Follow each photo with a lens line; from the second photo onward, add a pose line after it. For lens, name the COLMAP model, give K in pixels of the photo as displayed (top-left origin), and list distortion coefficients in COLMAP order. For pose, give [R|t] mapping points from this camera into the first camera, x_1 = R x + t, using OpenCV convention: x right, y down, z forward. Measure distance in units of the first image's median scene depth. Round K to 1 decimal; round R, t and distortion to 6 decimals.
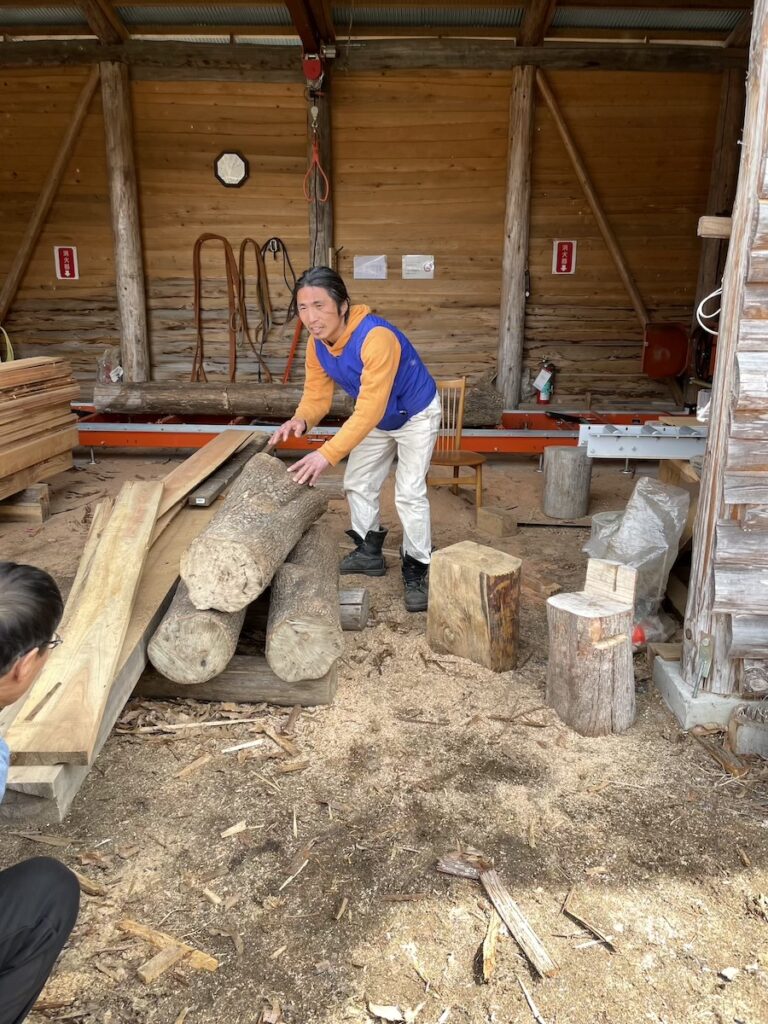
lens RADIAL K [[801.0, 0, 386.4], [0, 801.0, 504.8], [0, 0, 1]] dist [0.081820, -0.113632]
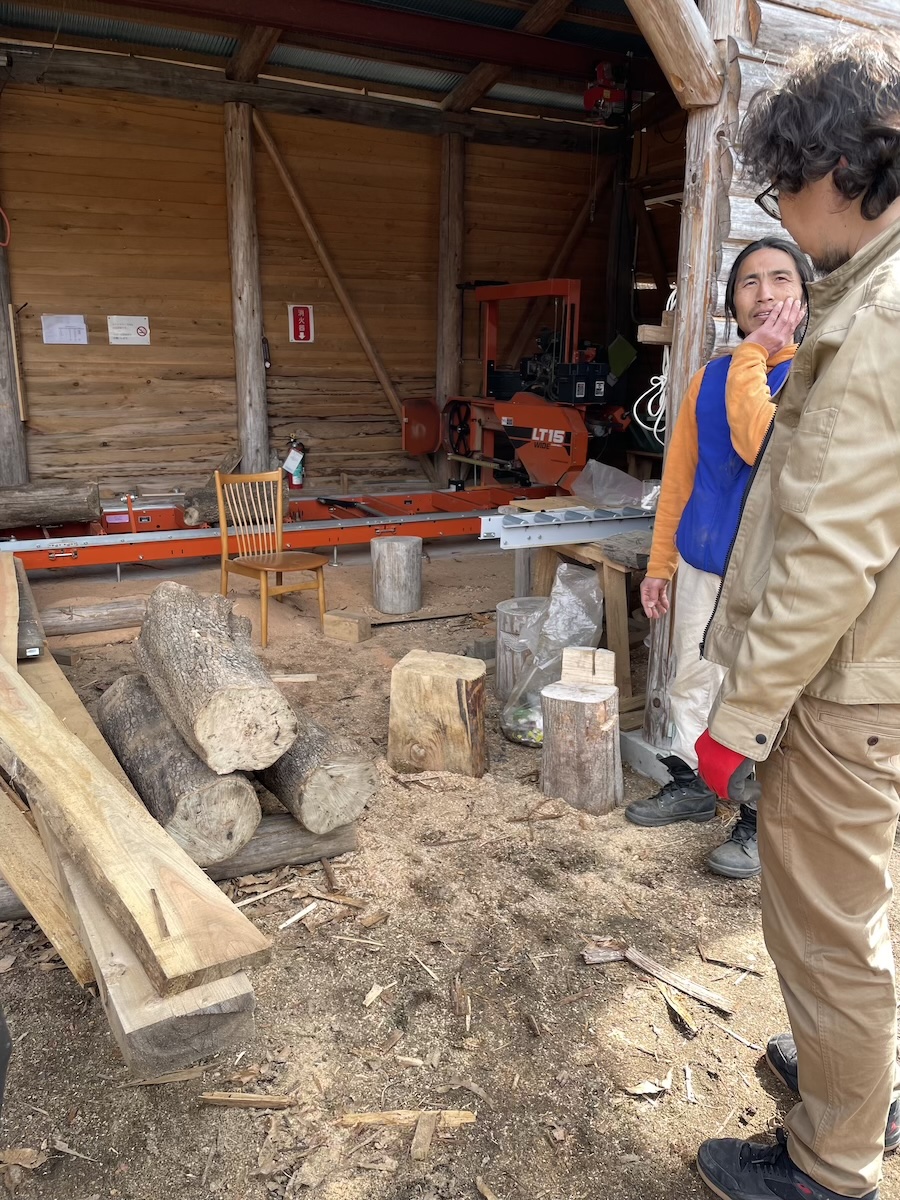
lens RADIAL K [[938.7, 0, 475.2], [0, 938.7, 601.5], [0, 0, 1]] dist [0.081820, -0.113632]
pose [[0.870609, -0.122925, 0.476371, -0.159274], [0.119091, 0.992142, 0.038369, -0.020244], [-0.477344, 0.023327, 0.878407, -0.003249]]
